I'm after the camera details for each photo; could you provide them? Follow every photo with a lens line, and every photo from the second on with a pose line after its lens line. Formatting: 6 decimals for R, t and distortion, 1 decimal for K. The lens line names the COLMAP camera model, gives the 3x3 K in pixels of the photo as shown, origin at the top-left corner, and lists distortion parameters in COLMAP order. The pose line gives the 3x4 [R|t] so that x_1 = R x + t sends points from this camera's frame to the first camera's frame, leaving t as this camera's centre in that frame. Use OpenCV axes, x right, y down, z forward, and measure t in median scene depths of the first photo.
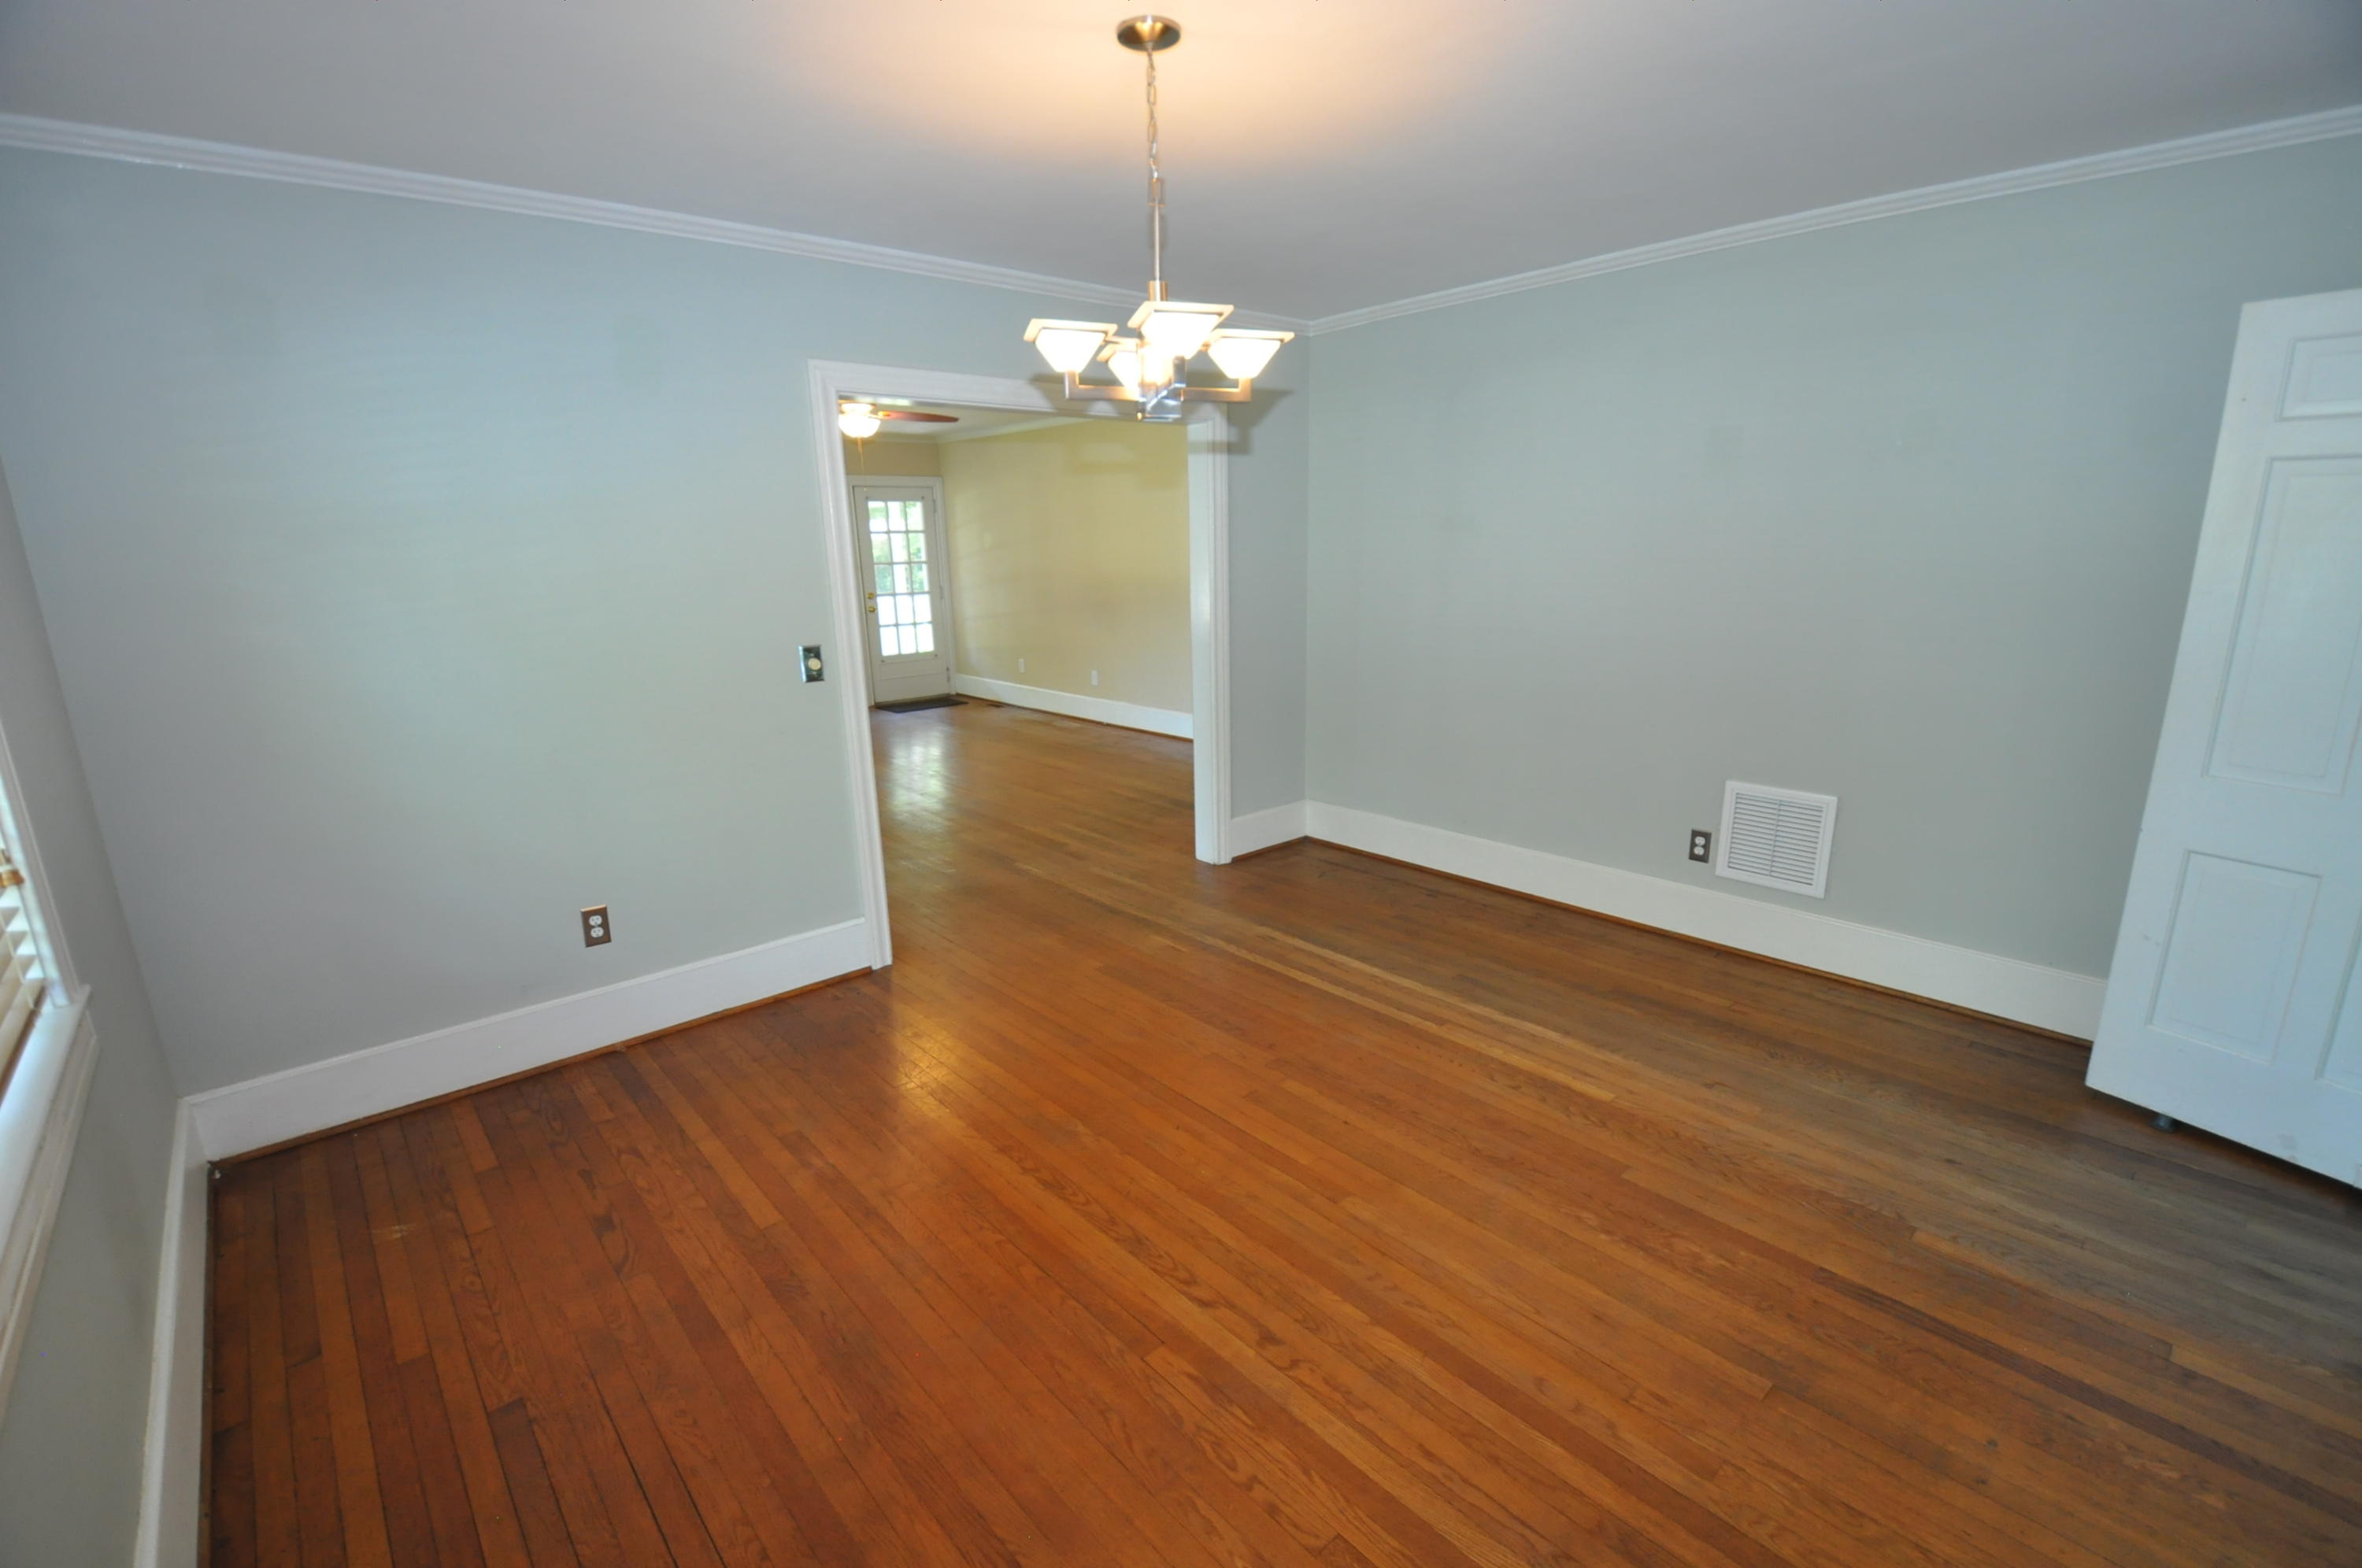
lens RADIAL K [[1035.8, 0, 1185.6], [0, 1035.8, 801.0], [0, 0, 1]] dist [0.024434, -0.028387]
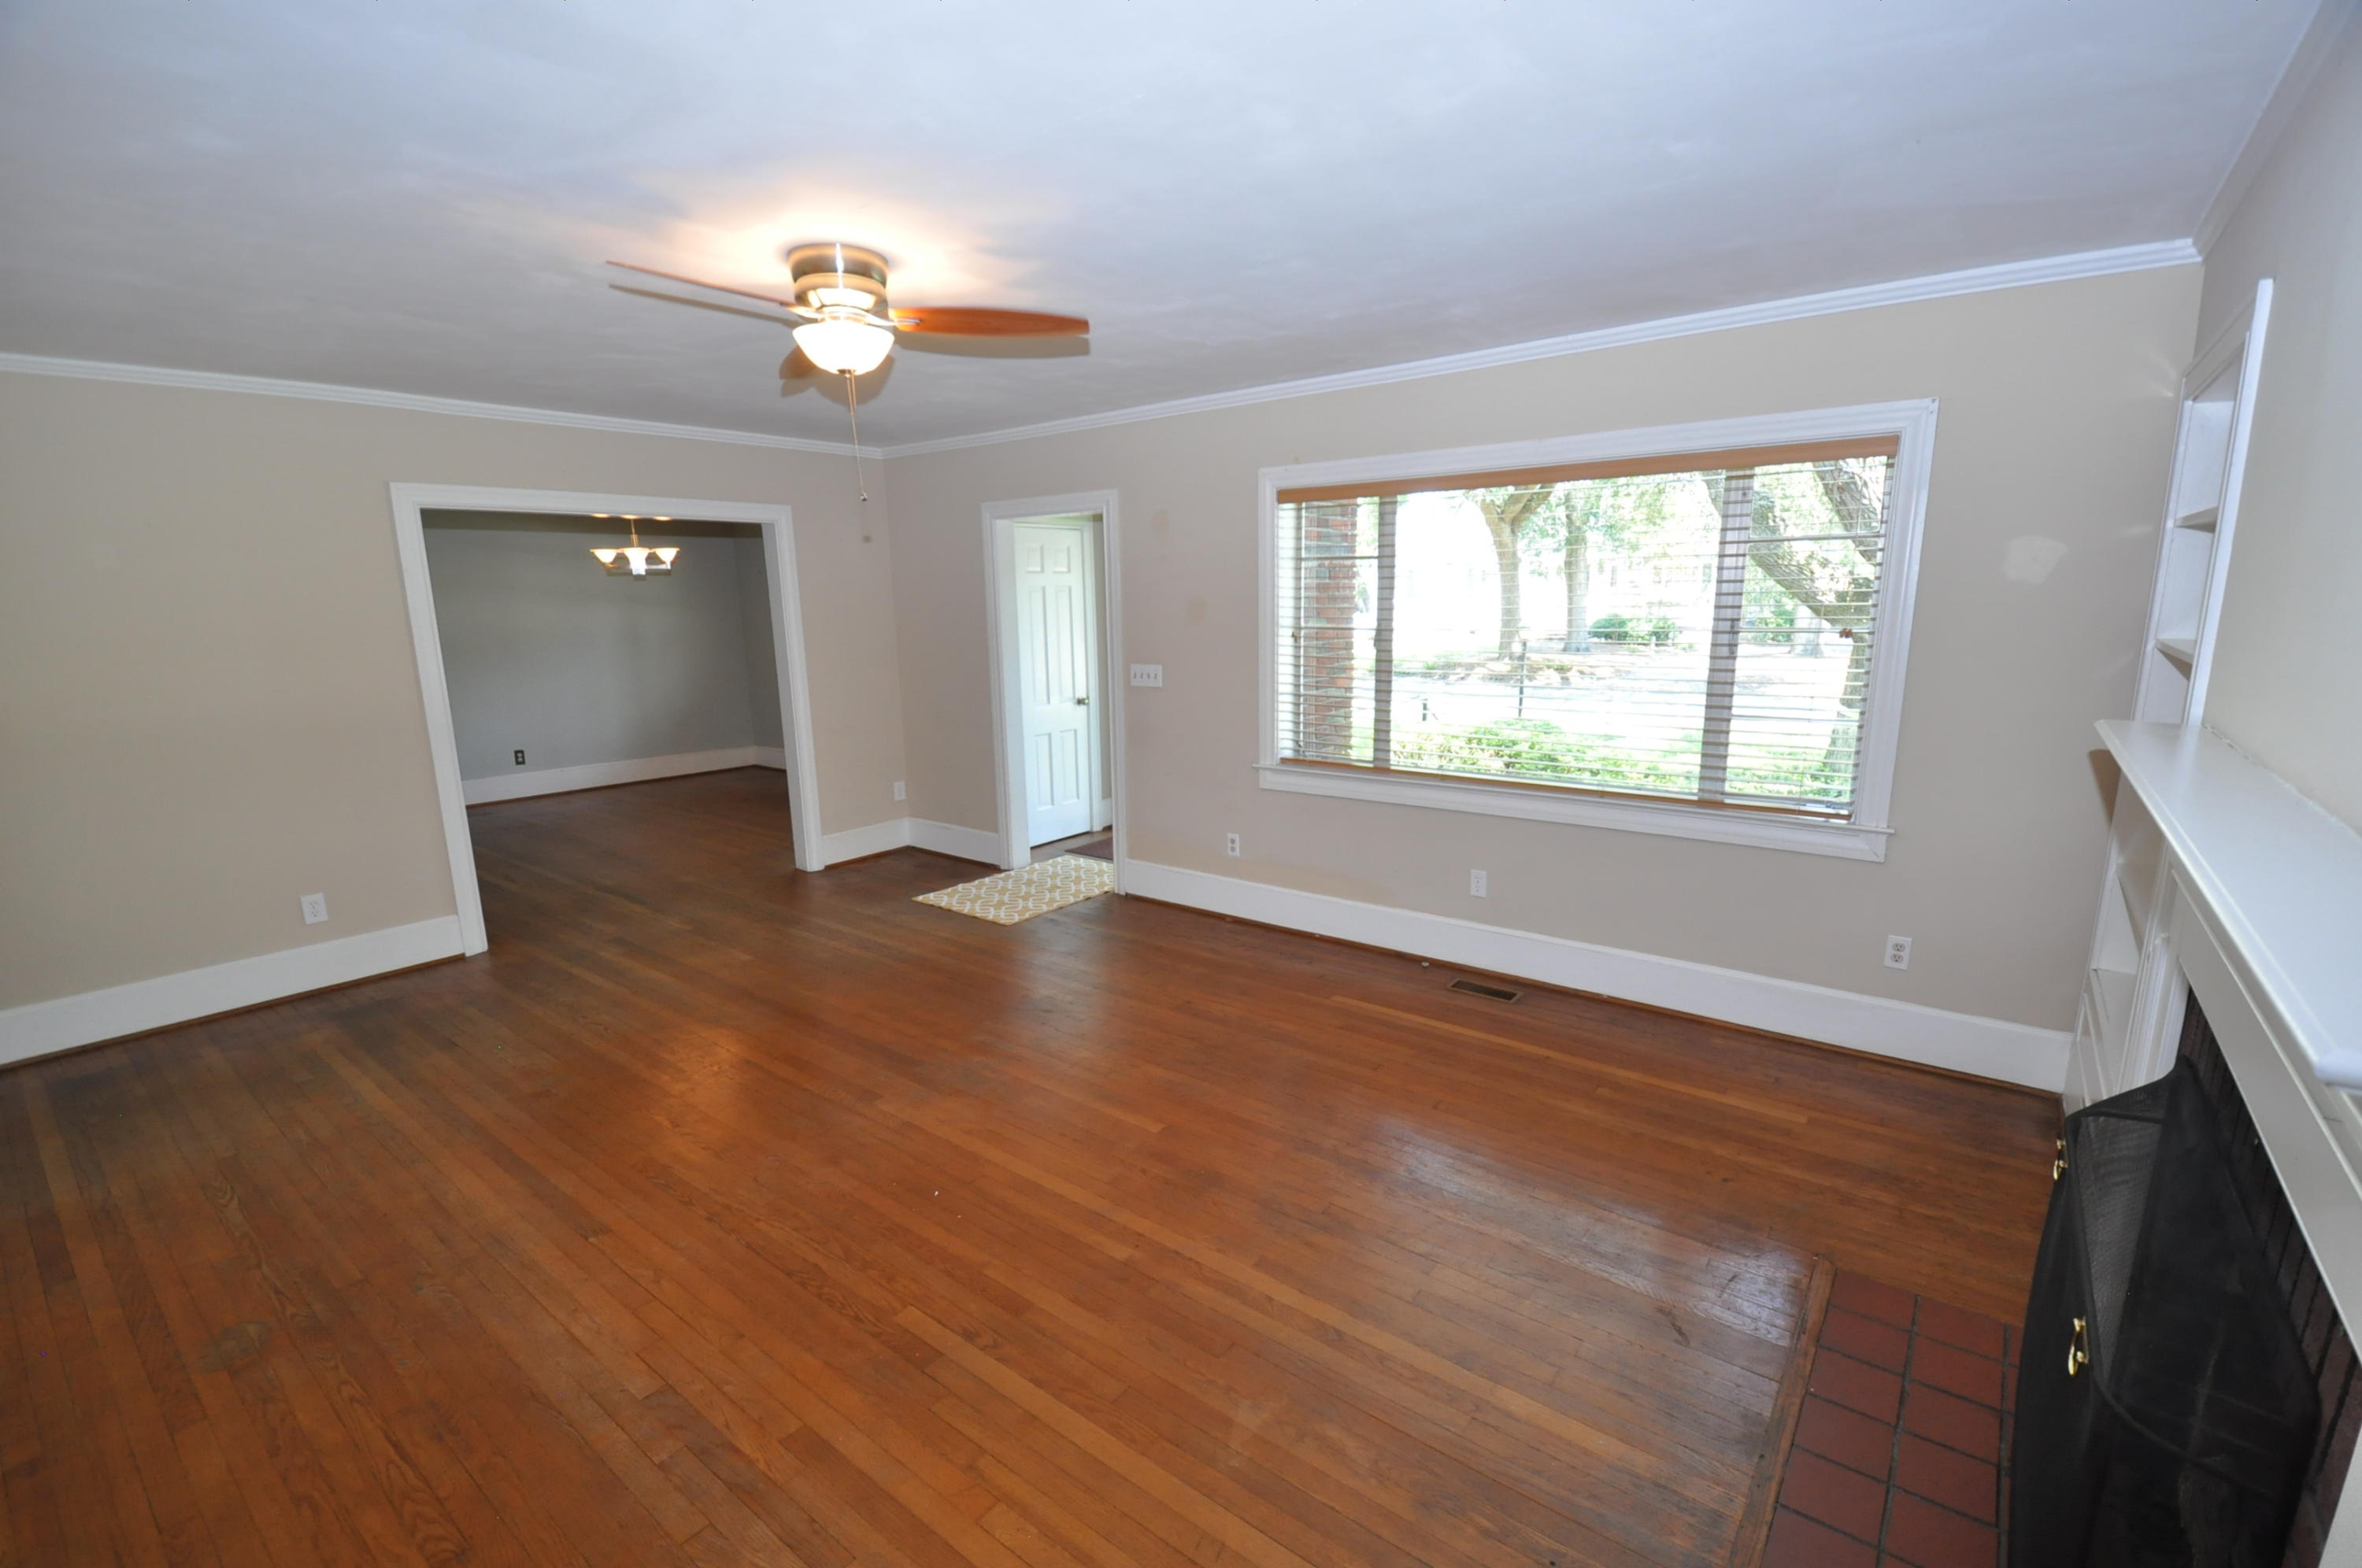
lens RADIAL K [[1023.6, 0, 1186.9], [0, 1023.6, 795.5], [0, 0, 1]] dist [0.023624, -0.028333]
pose [[-0.982531, 0.070454, -0.172249, -0.646227], [-0.010757, 0.902519, 0.430515, -0.671160], [0.185790, 0.424847, -0.885995, 2.617560]]
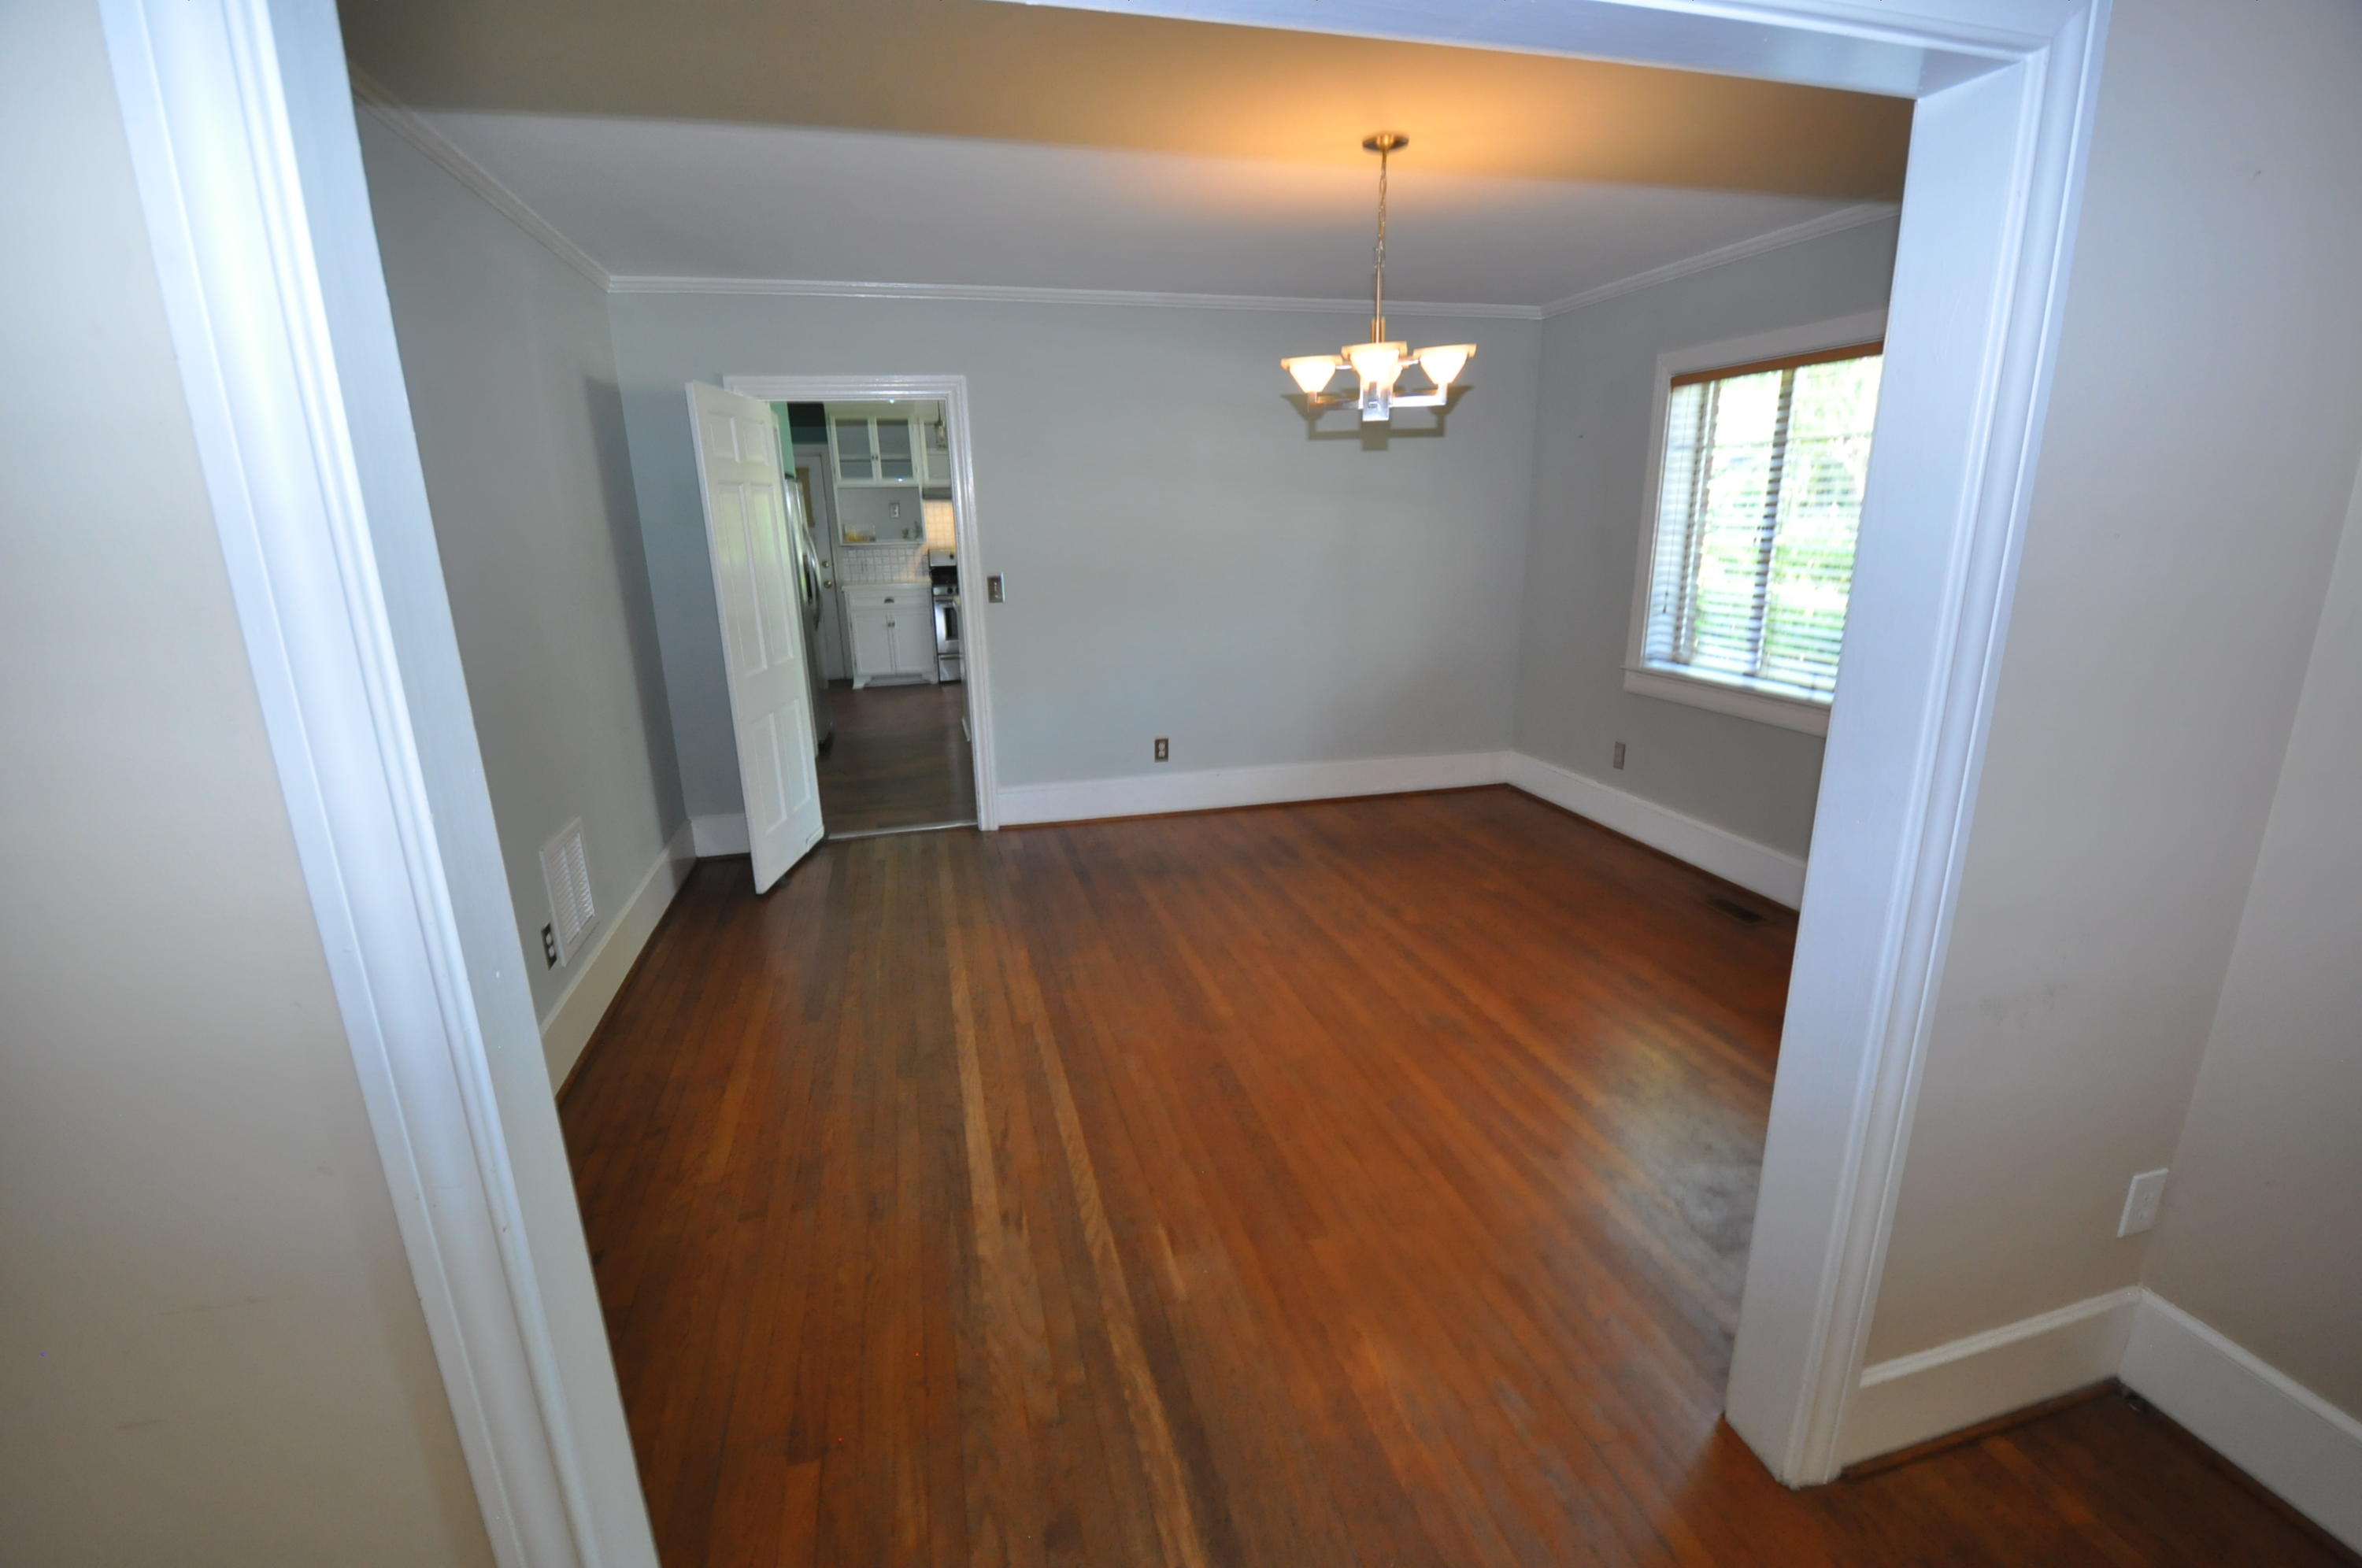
lens RADIAL K [[1035.8, 0, 1185.6], [0, 1035.8, 801.0], [0, 0, 1]] dist [0.024434, -0.028387]
pose [[-0.891755, -0.086561, 0.444162, -0.266570], [0.148847, 0.870807, 0.468551, -0.356338], [-0.427337, 0.483945, -0.763662, 1.407426]]
